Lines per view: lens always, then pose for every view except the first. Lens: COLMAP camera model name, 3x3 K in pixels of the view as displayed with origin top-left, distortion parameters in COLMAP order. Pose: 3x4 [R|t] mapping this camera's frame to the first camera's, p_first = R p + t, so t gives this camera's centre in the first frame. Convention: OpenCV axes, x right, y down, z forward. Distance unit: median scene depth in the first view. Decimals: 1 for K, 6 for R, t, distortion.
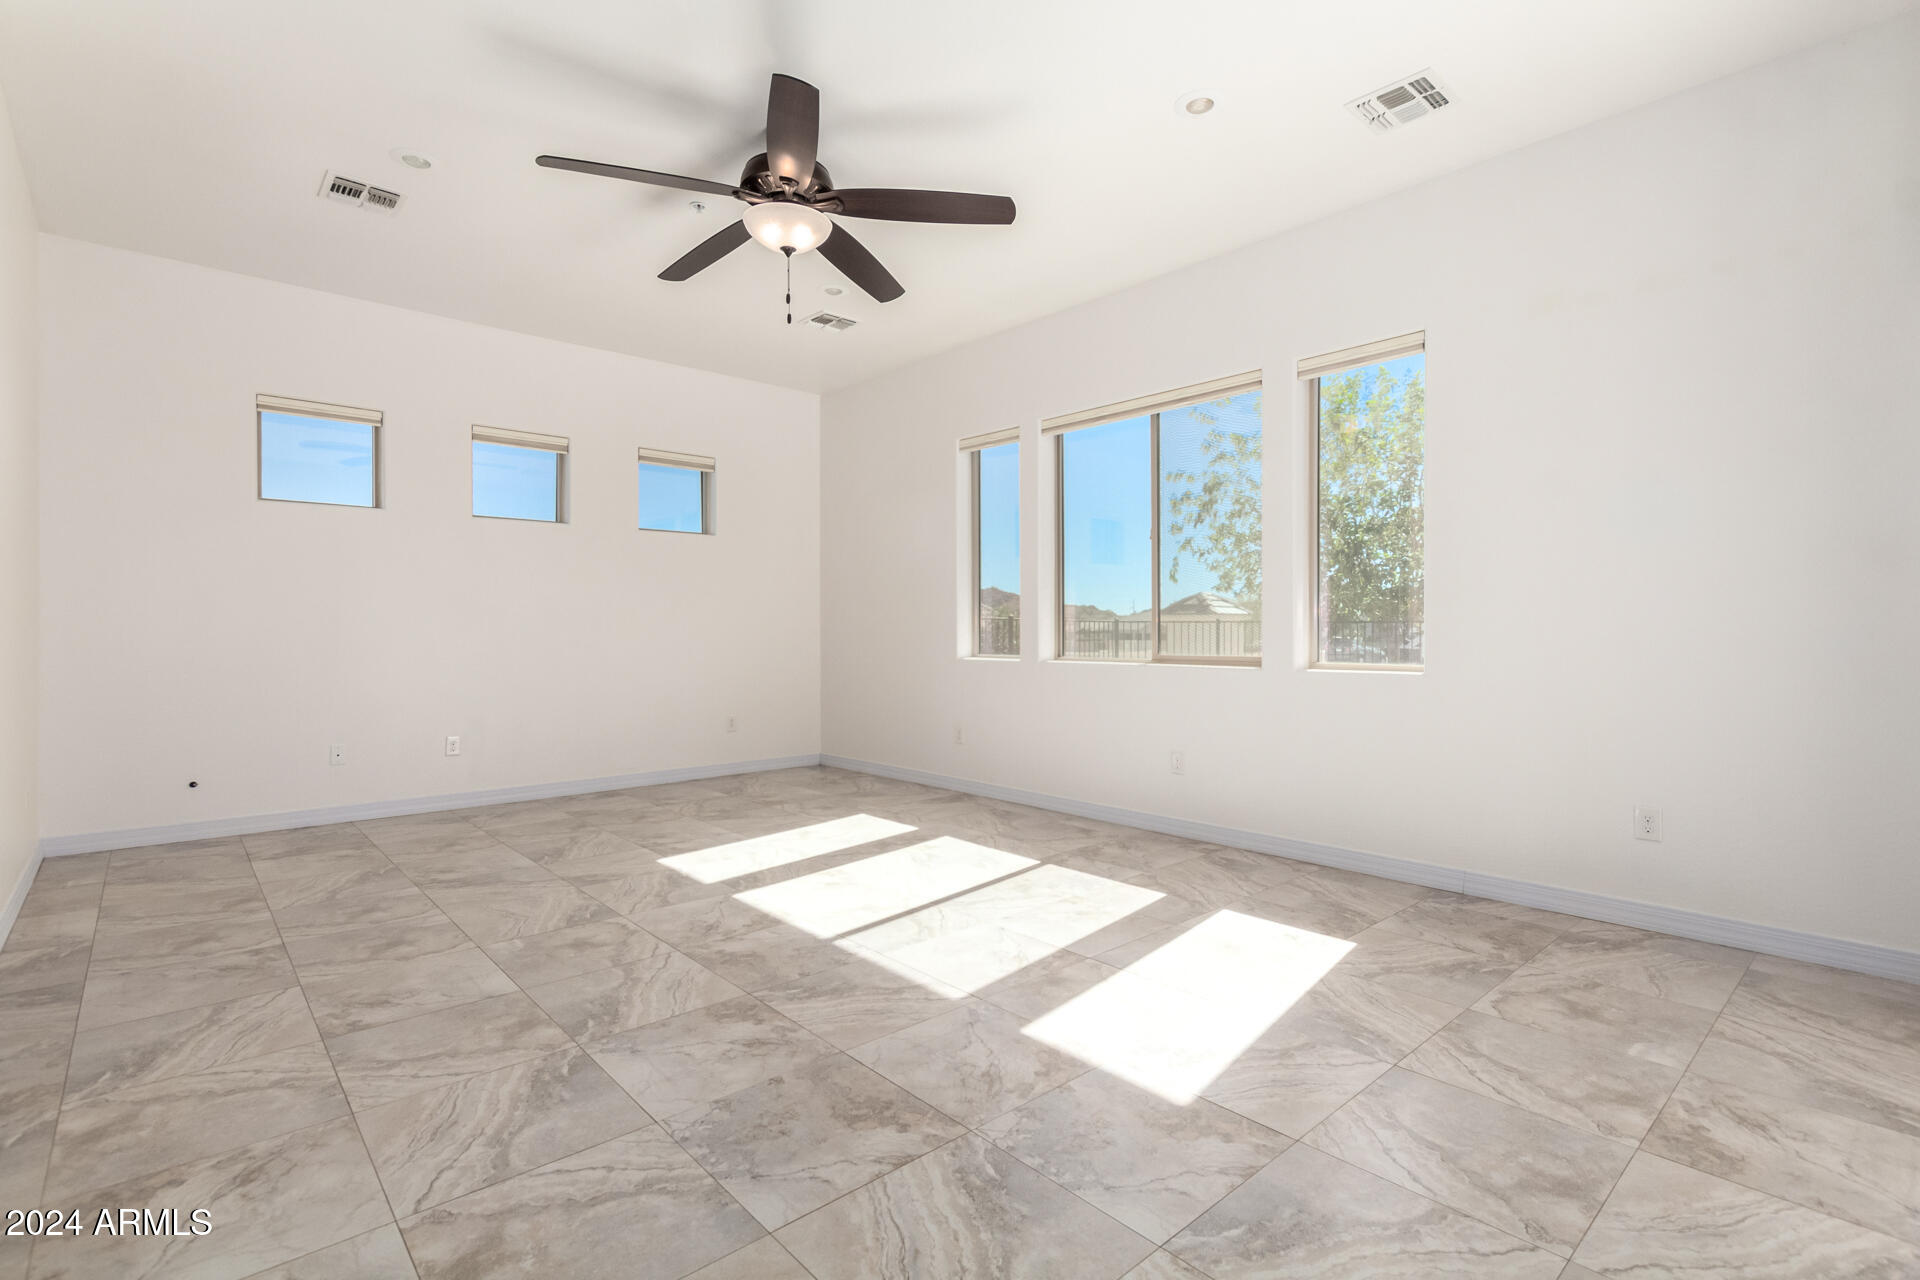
lens RADIAL K [[906.1, 0, 956.0], [0, 906.1, 628.1], [0, 0, 1]] dist [0.010427, -0.000262]
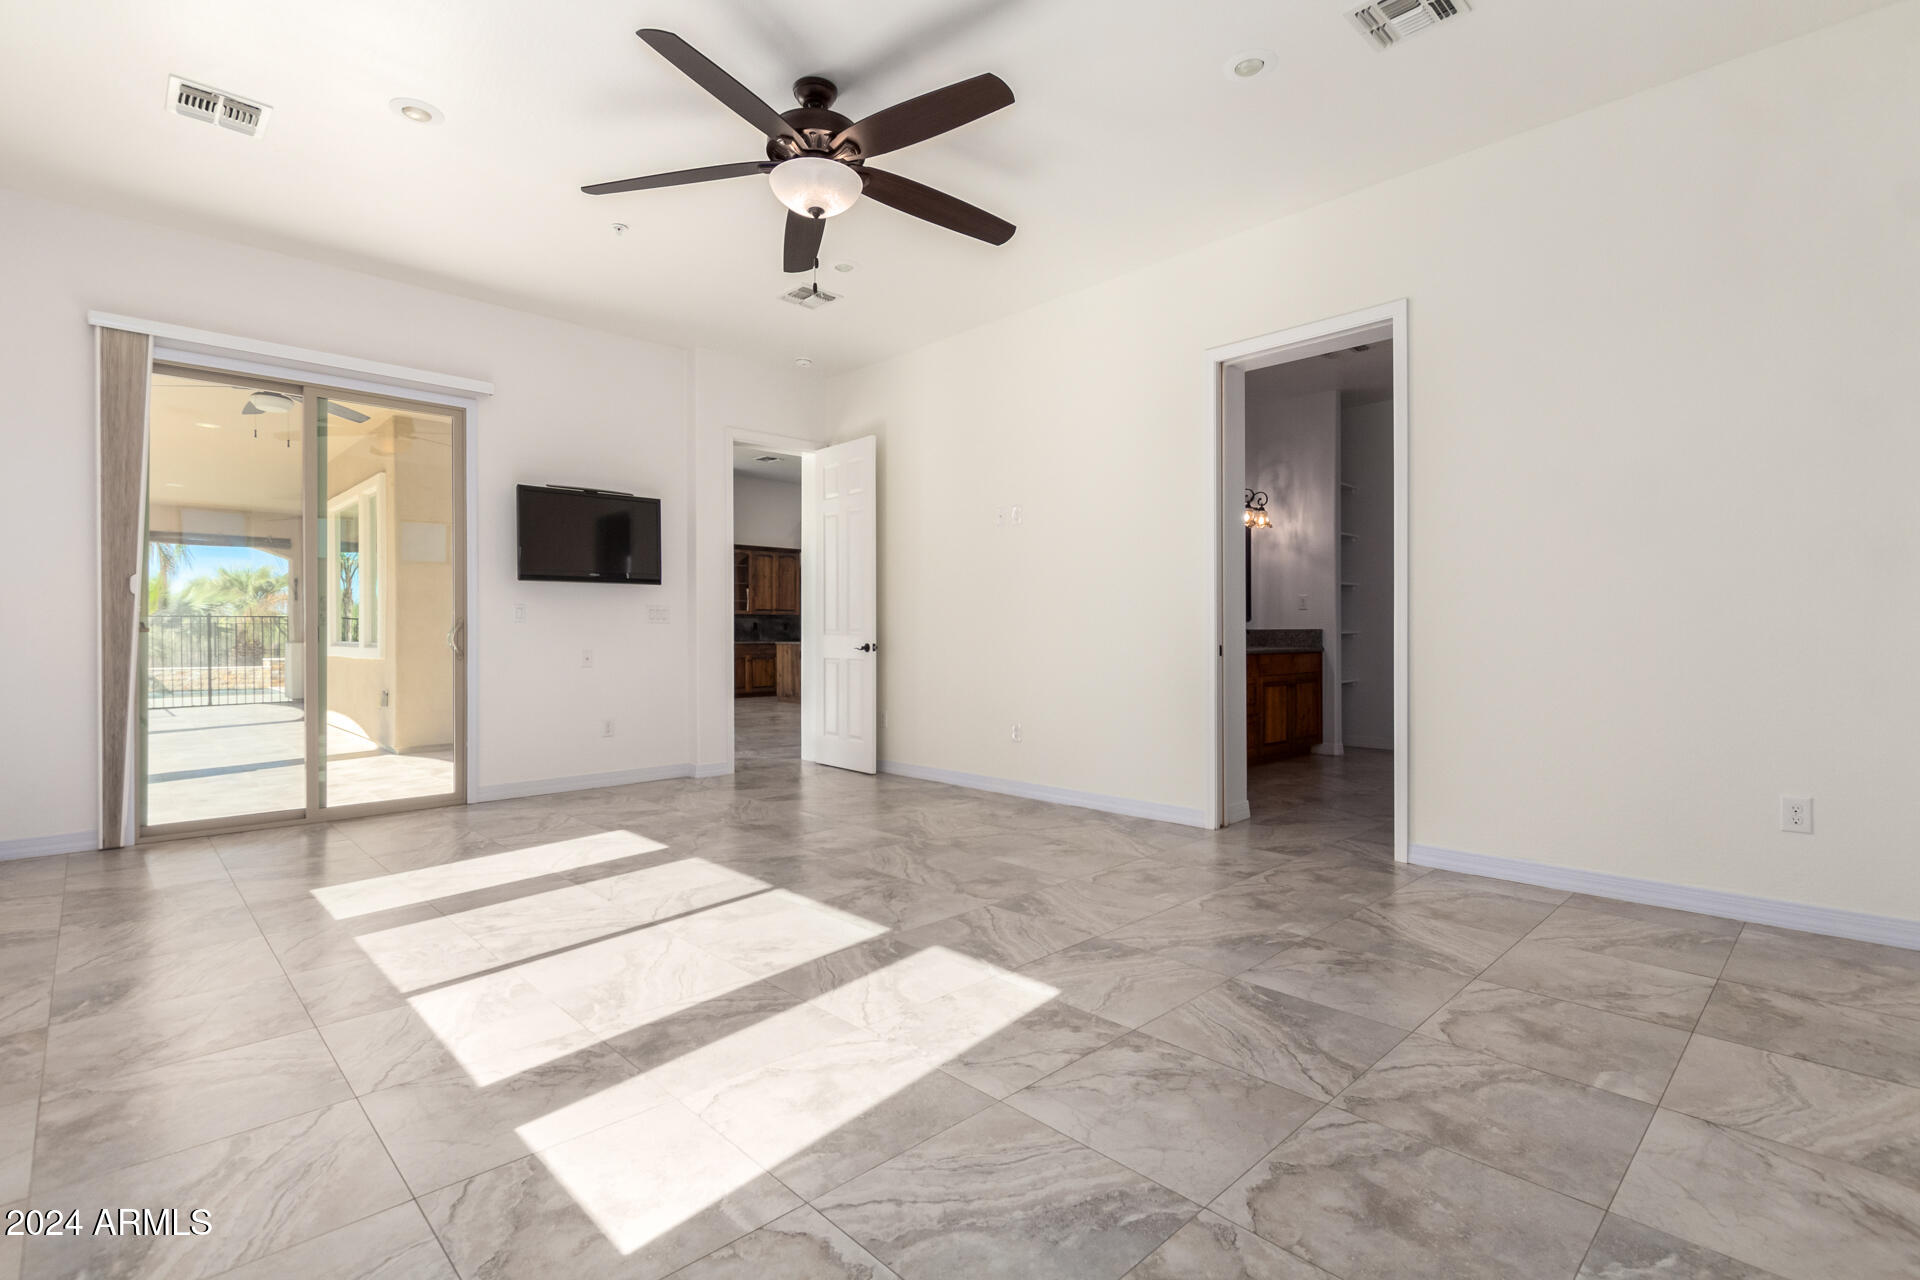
lens RADIAL K [[886.4, 0, 983.2], [0, 886.4, 630.6], [0, 0, 1]] dist [-0.000119, 0.000500]
pose [[-0.997599, 0.004059, -0.069142, -0.324906], [0.004780, 0.999936, -0.010273, 0.034573], [0.069096, -0.010579, -0.997554, 2.150232]]
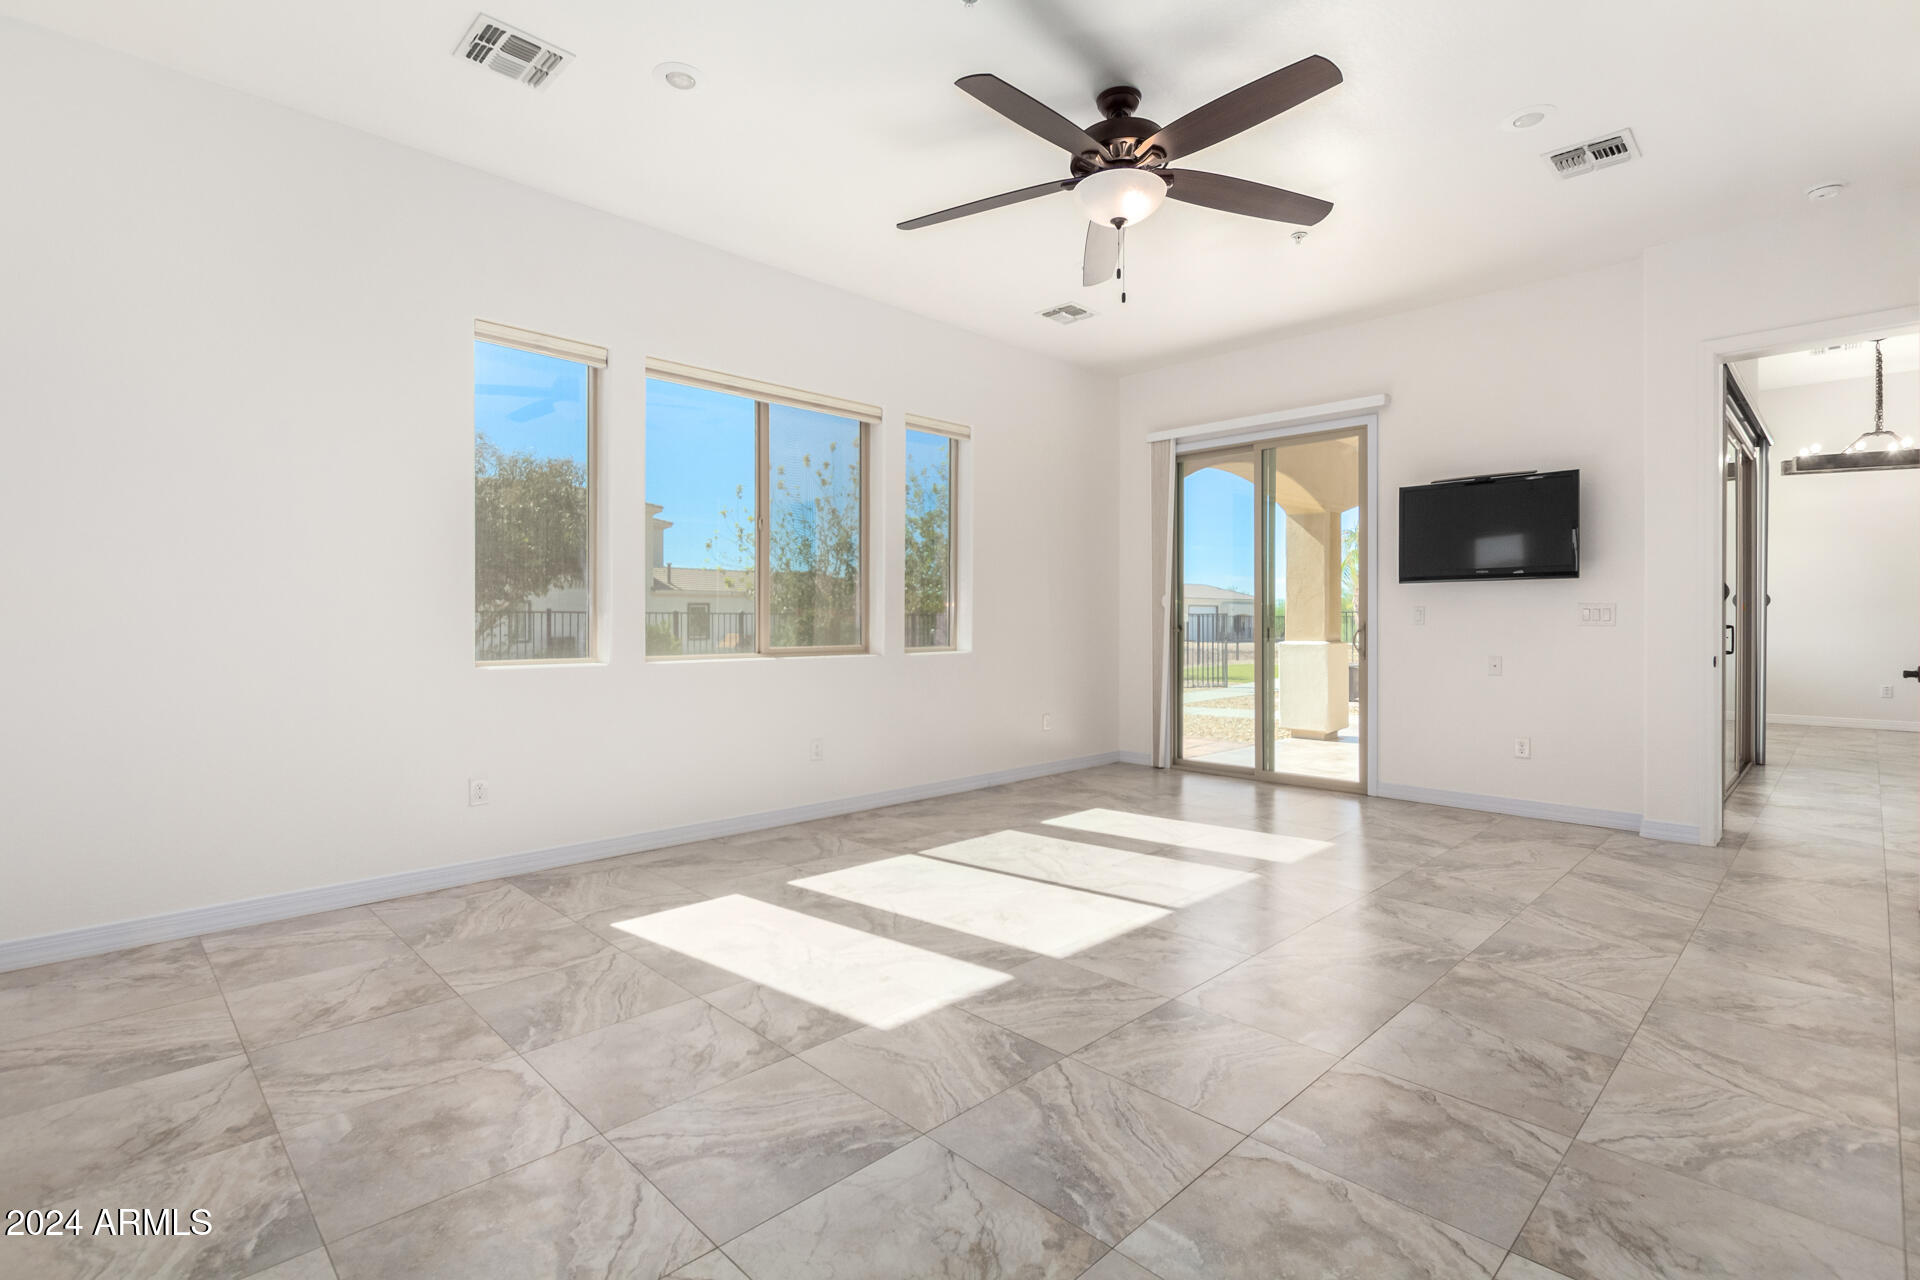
lens RADIAL K [[906.1, 0, 956.0], [0, 906.1, 628.1], [0, 0, 1]] dist [0.010427, -0.000262]
pose [[-0.064428, -0.007991, 0.997890, -1.239202], [-0.007792, 0.999941, 0.007504, -0.004731], [-0.997892, -0.007292, -0.064487, 1.360624]]
